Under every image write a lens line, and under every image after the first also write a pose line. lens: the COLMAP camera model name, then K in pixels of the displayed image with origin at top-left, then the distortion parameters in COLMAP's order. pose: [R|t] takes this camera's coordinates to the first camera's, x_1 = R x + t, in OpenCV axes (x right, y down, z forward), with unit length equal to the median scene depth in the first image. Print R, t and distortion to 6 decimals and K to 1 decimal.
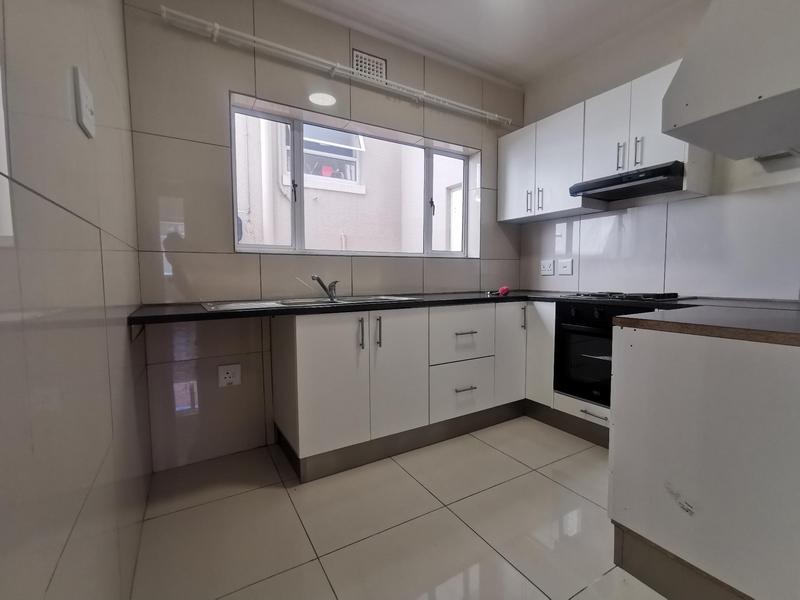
lens RADIAL K [[367.9, 0, 400.0], [0, 367.9, 300.0], [0, 0, 1]] dist [0.002361, 0.000414]
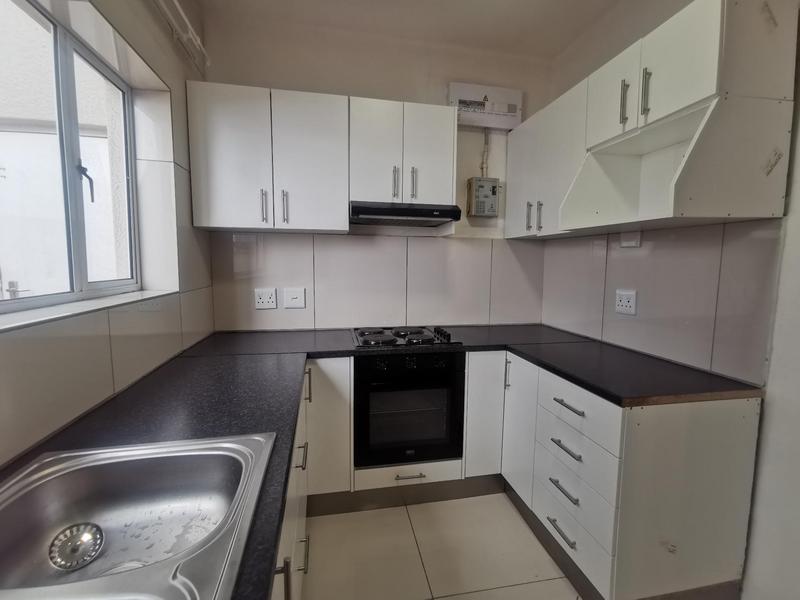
lens RADIAL K [[367.9, 0, 400.0], [0, 367.9, 300.0], [0, 0, 1]] dist [0.002361, 0.000414]
pose [[0.336379, -0.086671, 0.937730, -0.213836], [0.050953, 0.995972, 0.073776, -0.139495], [-0.940347, 0.022964, 0.339440, 0.562827]]
